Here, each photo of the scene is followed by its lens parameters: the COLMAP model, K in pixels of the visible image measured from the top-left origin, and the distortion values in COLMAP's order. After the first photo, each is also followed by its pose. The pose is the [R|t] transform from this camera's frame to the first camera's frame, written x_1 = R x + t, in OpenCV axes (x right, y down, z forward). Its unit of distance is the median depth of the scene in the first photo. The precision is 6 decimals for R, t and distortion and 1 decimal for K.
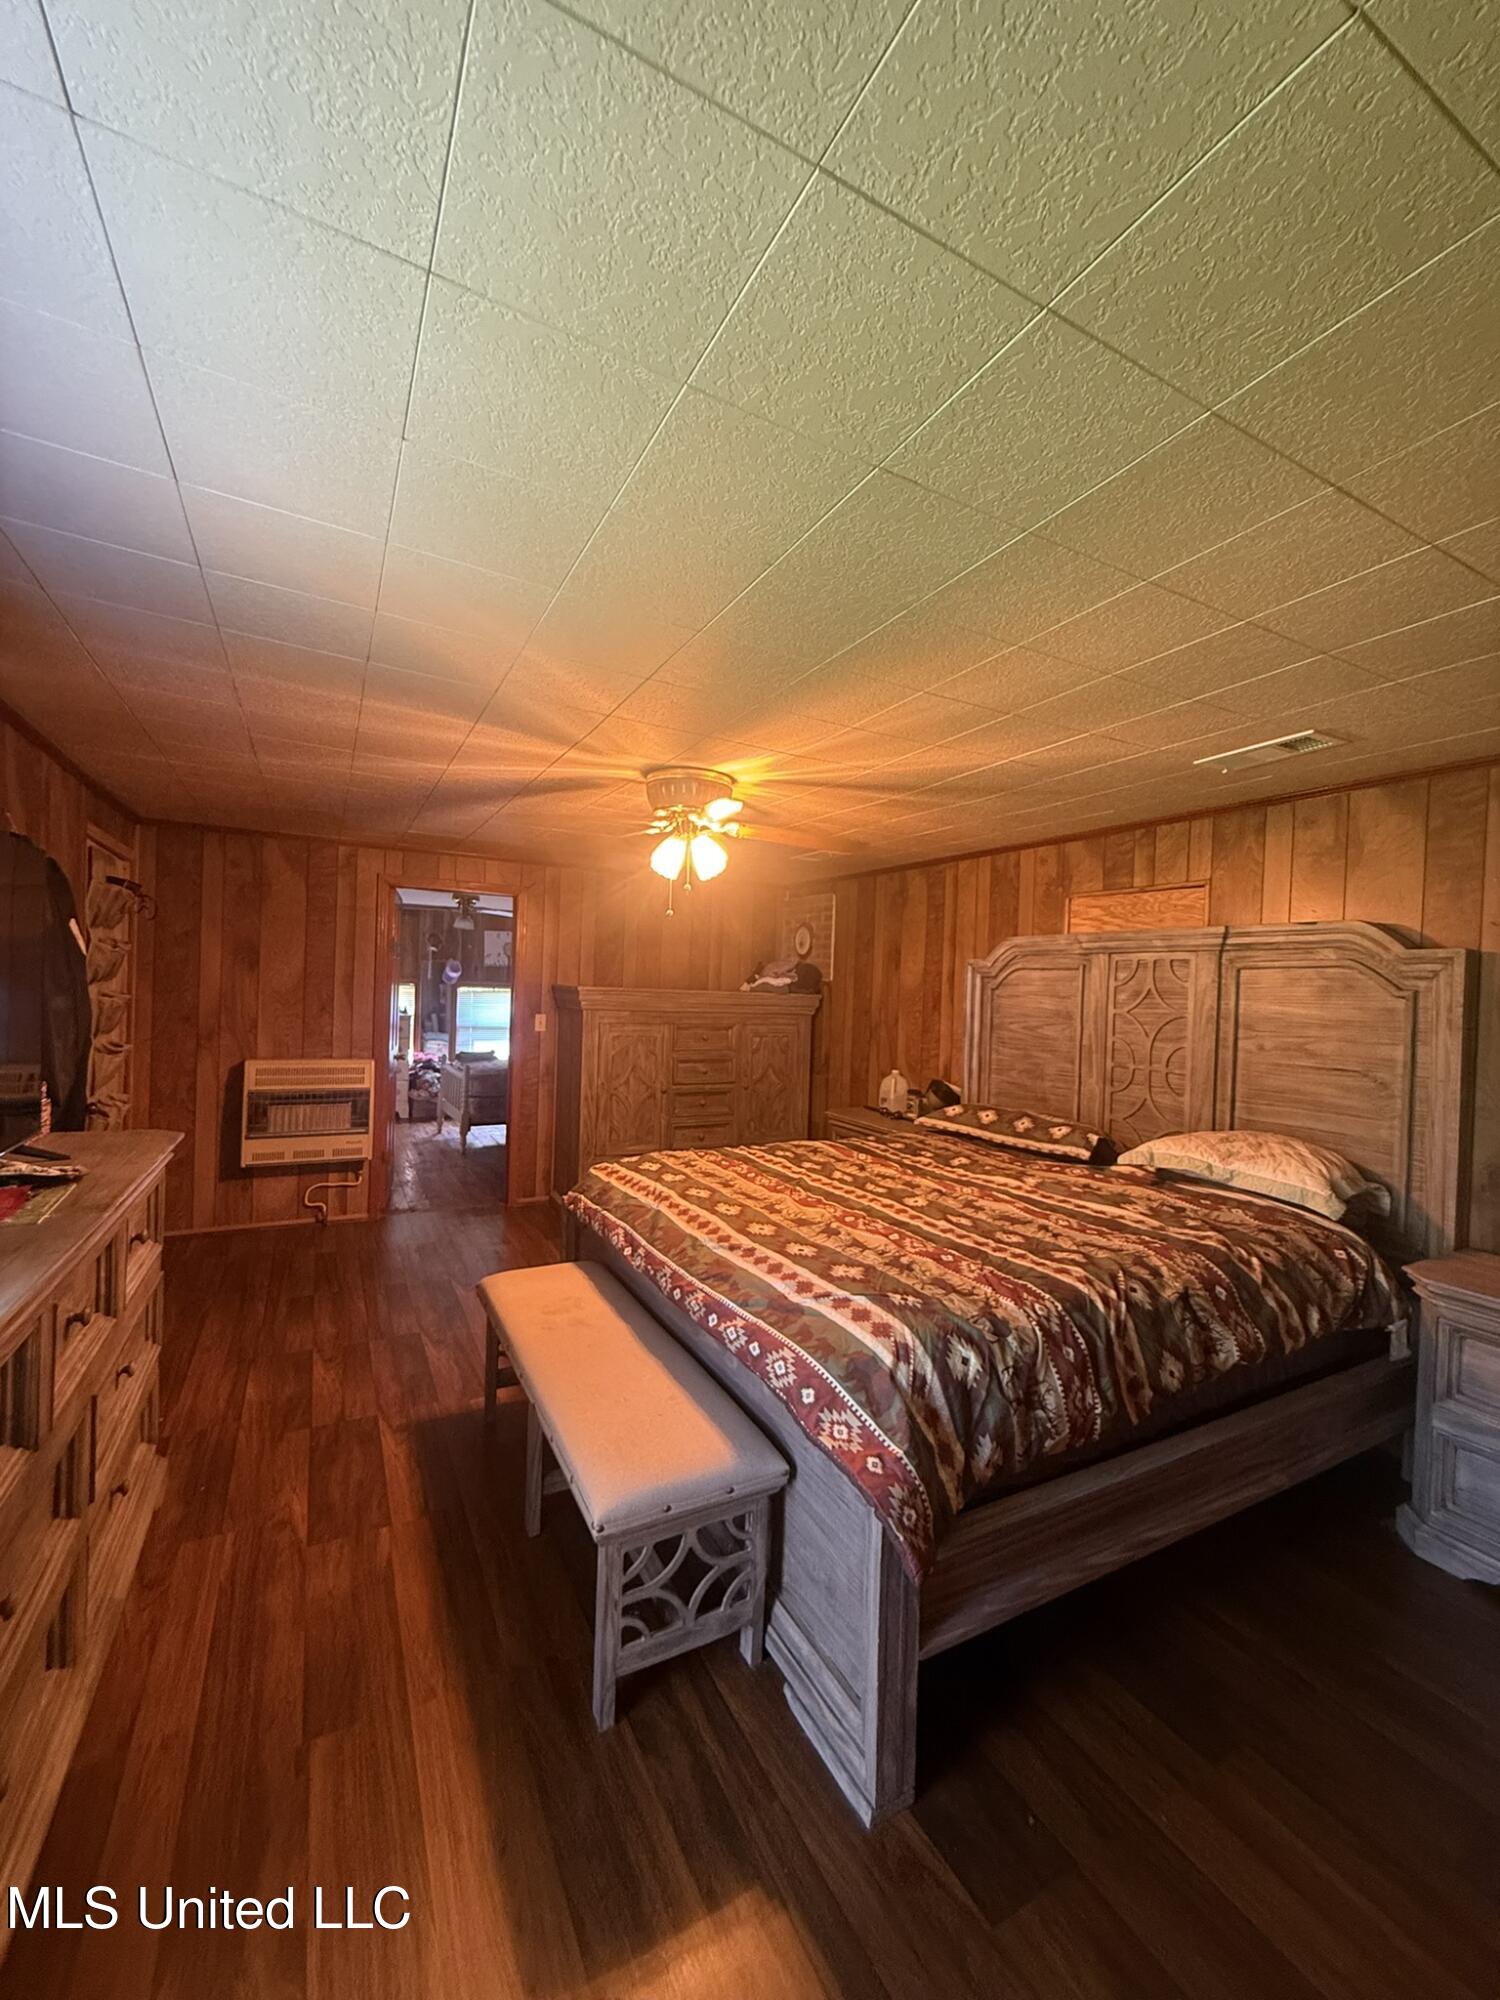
lens RADIAL K [[794.9, 0, 742.5], [0, 794.9, 999.2], [0, 0, 1]] dist [-0.001271, 0.000144]
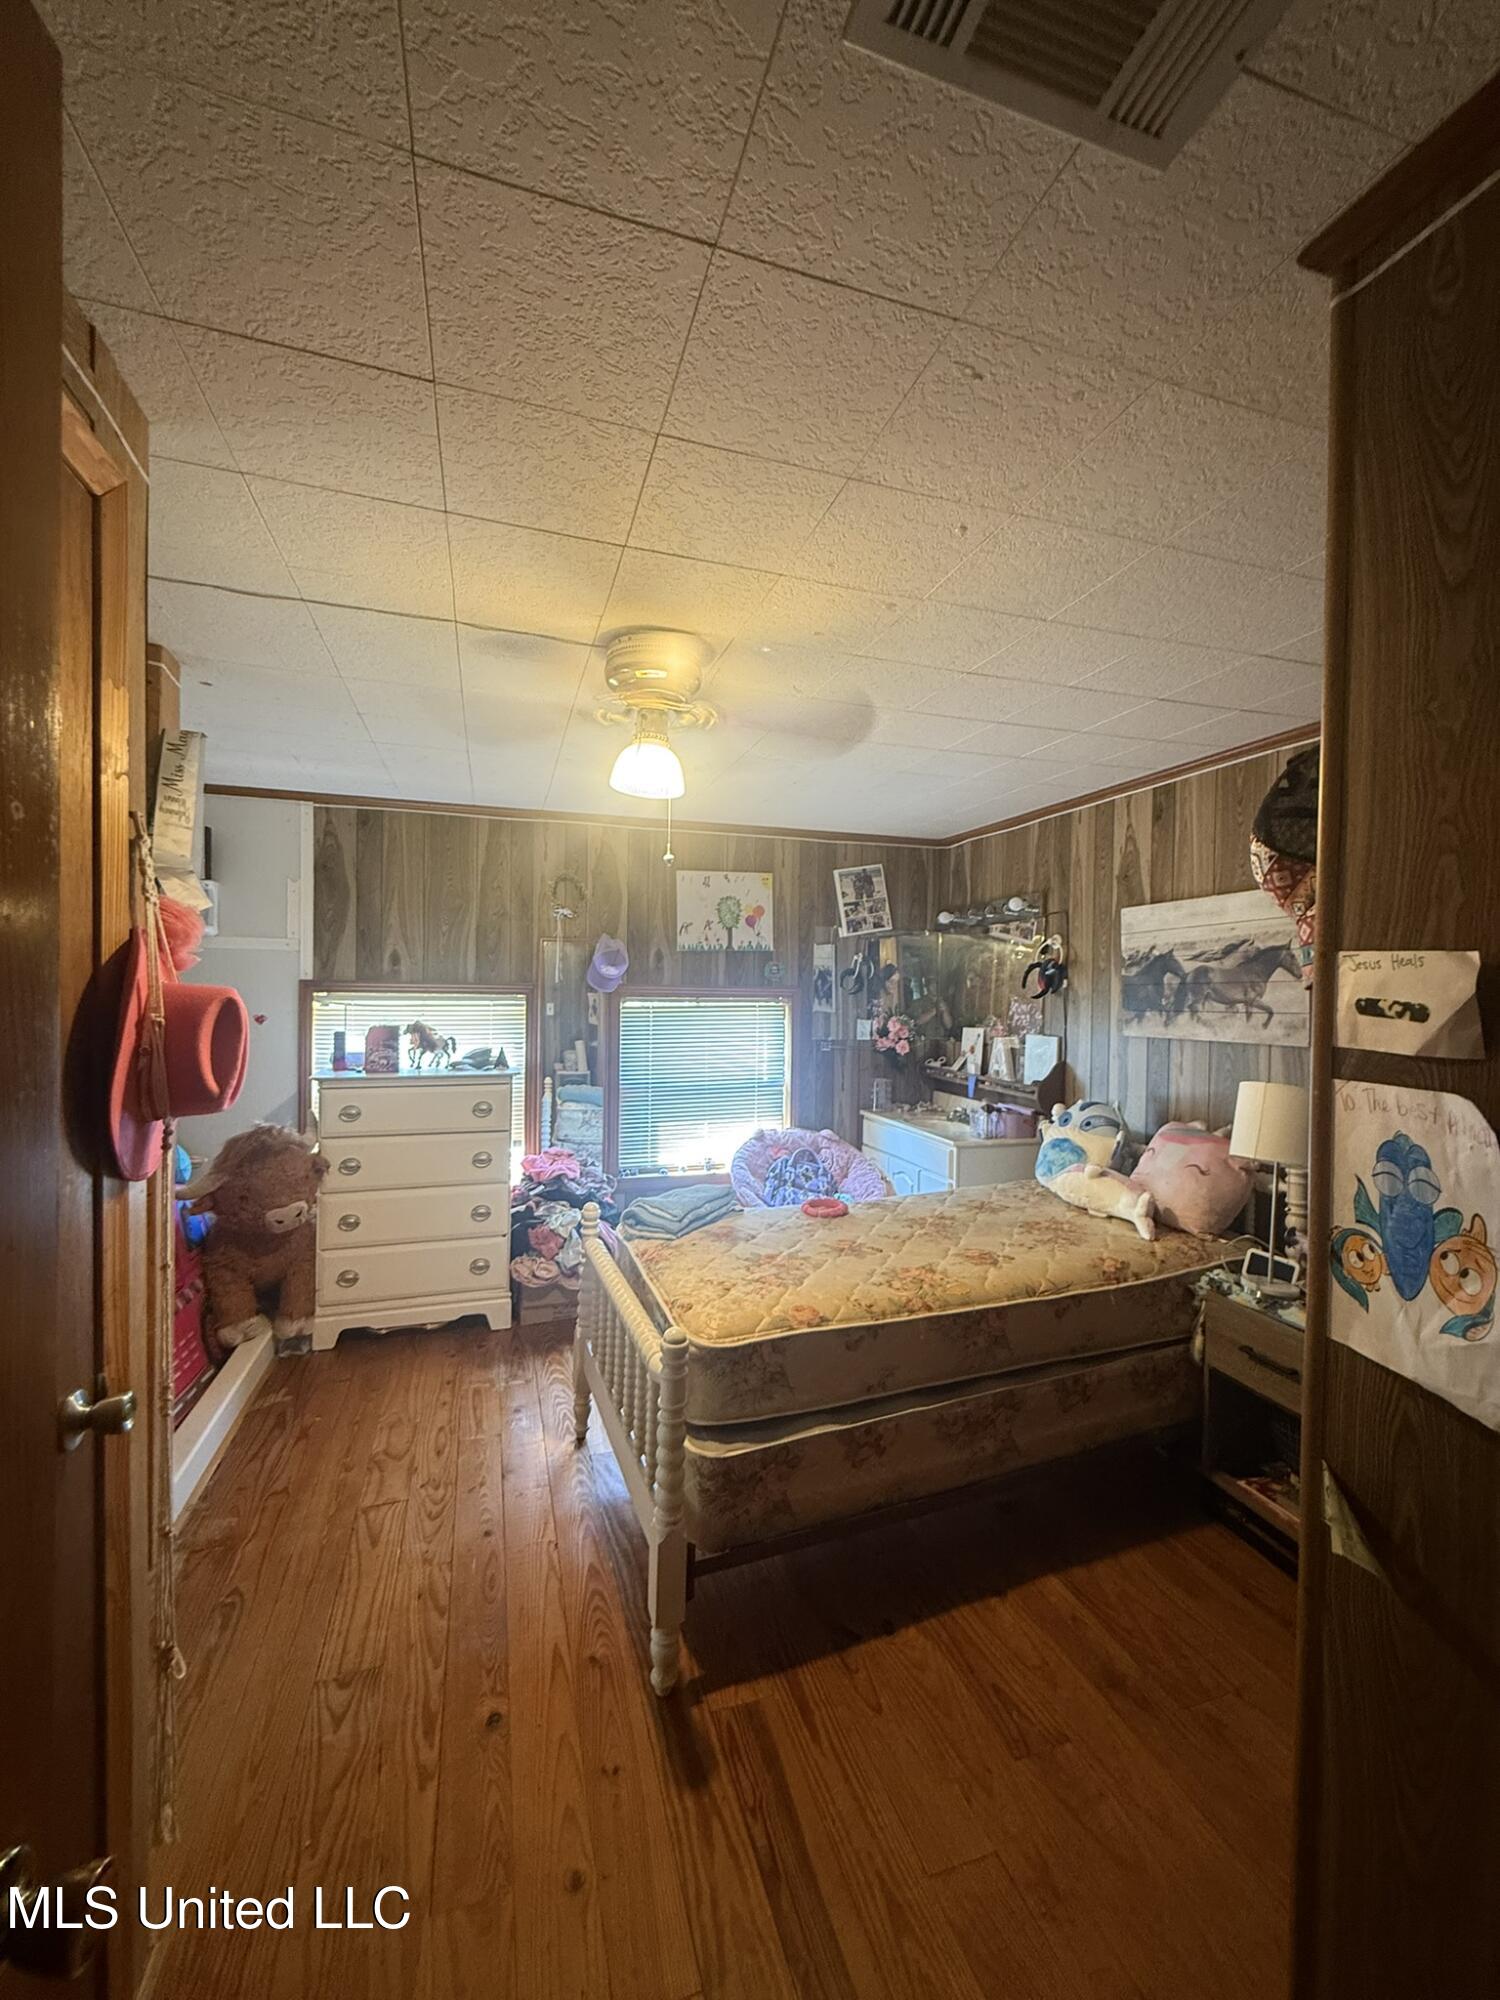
lens RADIAL K [[794.9, 0, 756.8], [0, 794.9, 999.4], [0, 0, 1]] dist [-0.001271, 0.000144]
pose [[0.985364, -0.015241, -0.169778, -0.218143], [0.017020, 0.999814, 0.009027, -0.018550], [0.169609, -0.011785, 0.985441, 0.603865]]
